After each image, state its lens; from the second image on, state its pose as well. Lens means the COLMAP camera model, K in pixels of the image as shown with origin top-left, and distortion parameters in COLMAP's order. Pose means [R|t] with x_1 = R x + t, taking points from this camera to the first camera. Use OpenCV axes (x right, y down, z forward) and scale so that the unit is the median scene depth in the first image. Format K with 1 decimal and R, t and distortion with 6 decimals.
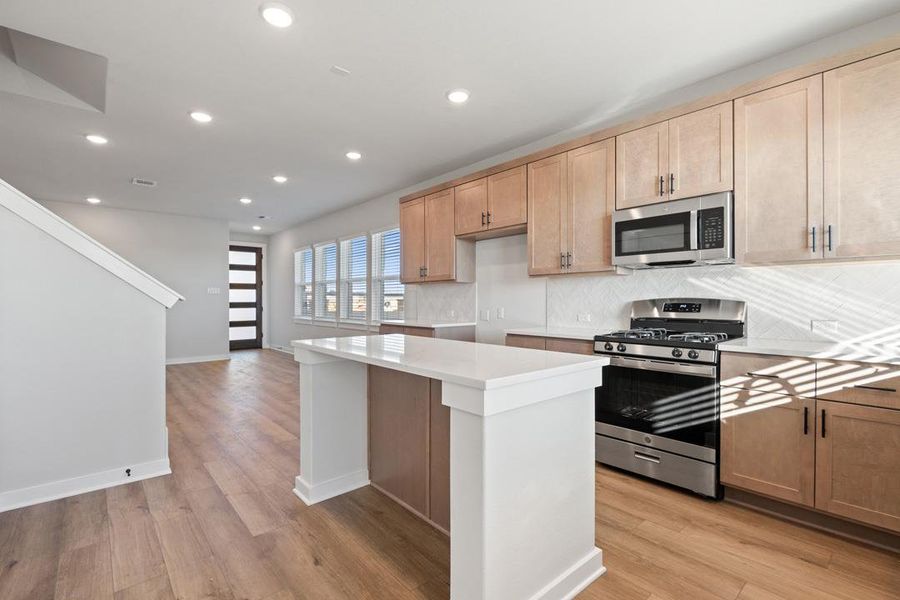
lens RADIAL K [[403.4, 0, 446.4], [0, 403.4, 301.1], [0, 0, 1]] dist [-0.017578, -0.000524]
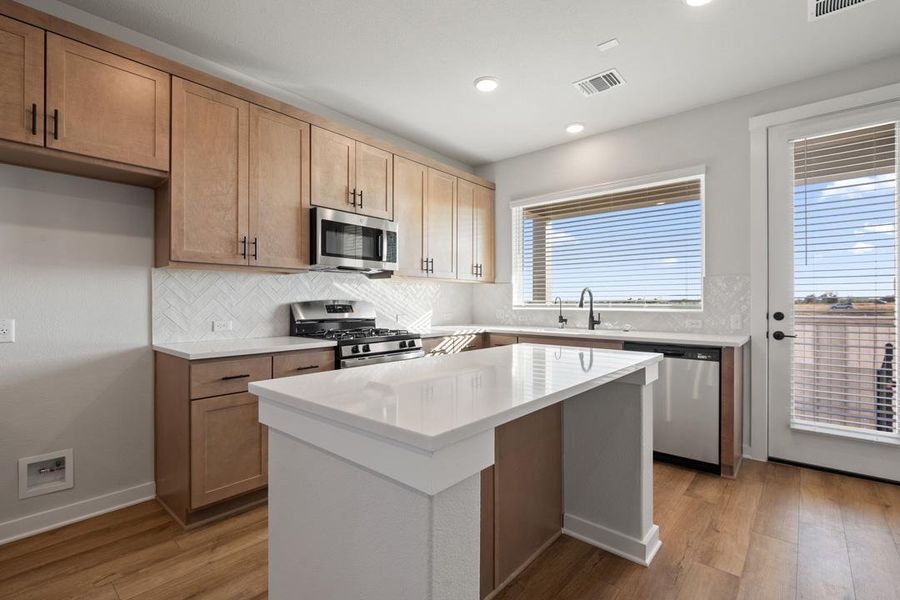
lens RADIAL K [[410.4, 0, 450.2], [0, 410.4, 301.9], [0, 0, 1]] dist [-0.009985, -0.000438]
pose [[-0.141686, 0.000710, 0.989911, -0.629514], [0.003098, 0.999995, -0.000273, -0.001701], [-0.989907, 0.003028, -0.141688, 0.930525]]
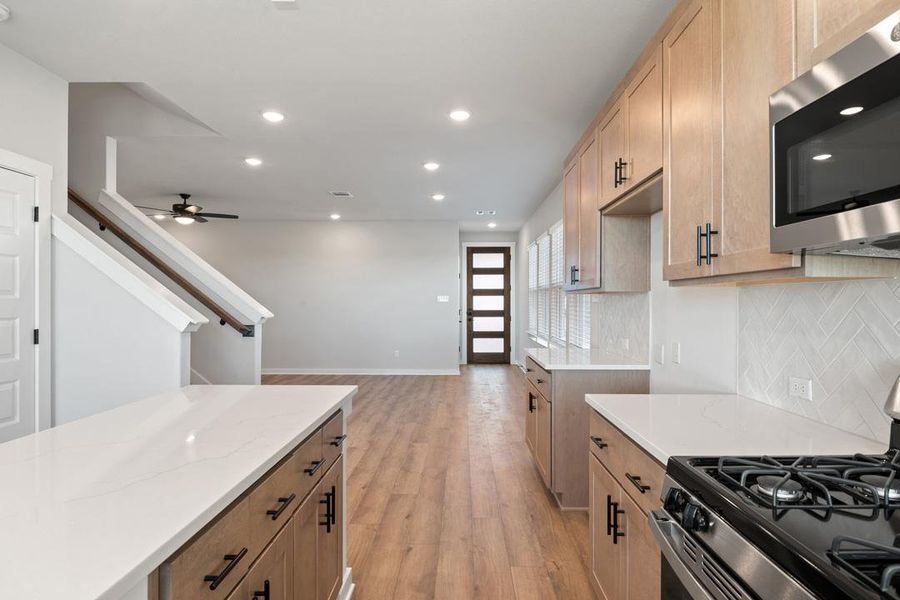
lens RADIAL K [[483.5, 0, 450.4], [0, 483.5, 301.4], [0, 0, 1]] dist [-0.000993, -0.000576]
pose [[0.742219, 0.000281, -0.670158, 0.538615], [-0.002914, 0.999992, -0.002807, -0.052084], [0.670152, 0.004036, 0.742213, 0.585252]]
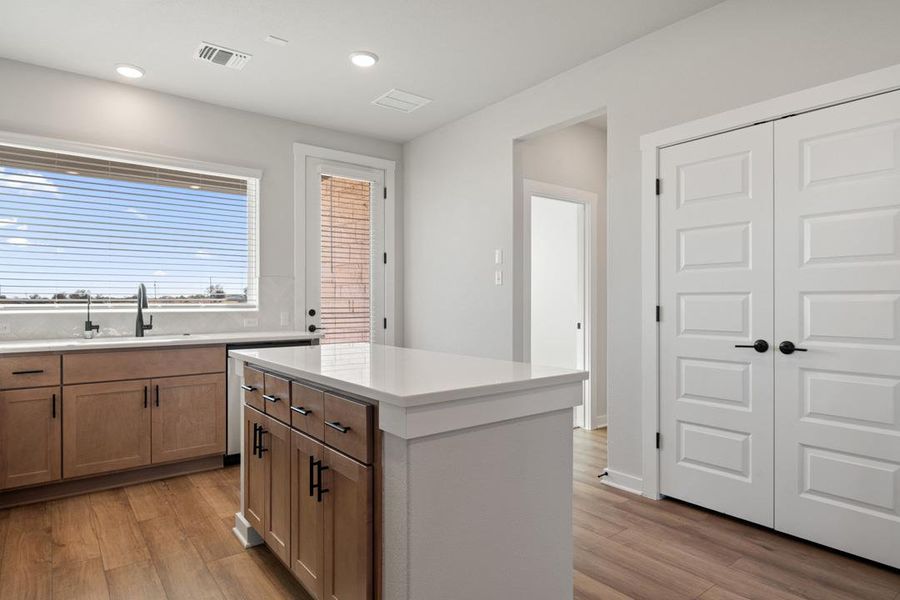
lens RADIAL K [[519.8, 0, 450.0], [0, 519.8, 300.0], [0, 0, 1]] dist [0.001800, -0.001753]
pose [[-0.998492, 0.001832, 0.054876, -0.210046], [0.001939, 0.999996, 0.001898, -0.004918], [-0.054872, 0.002002, -0.998491, 1.597128]]
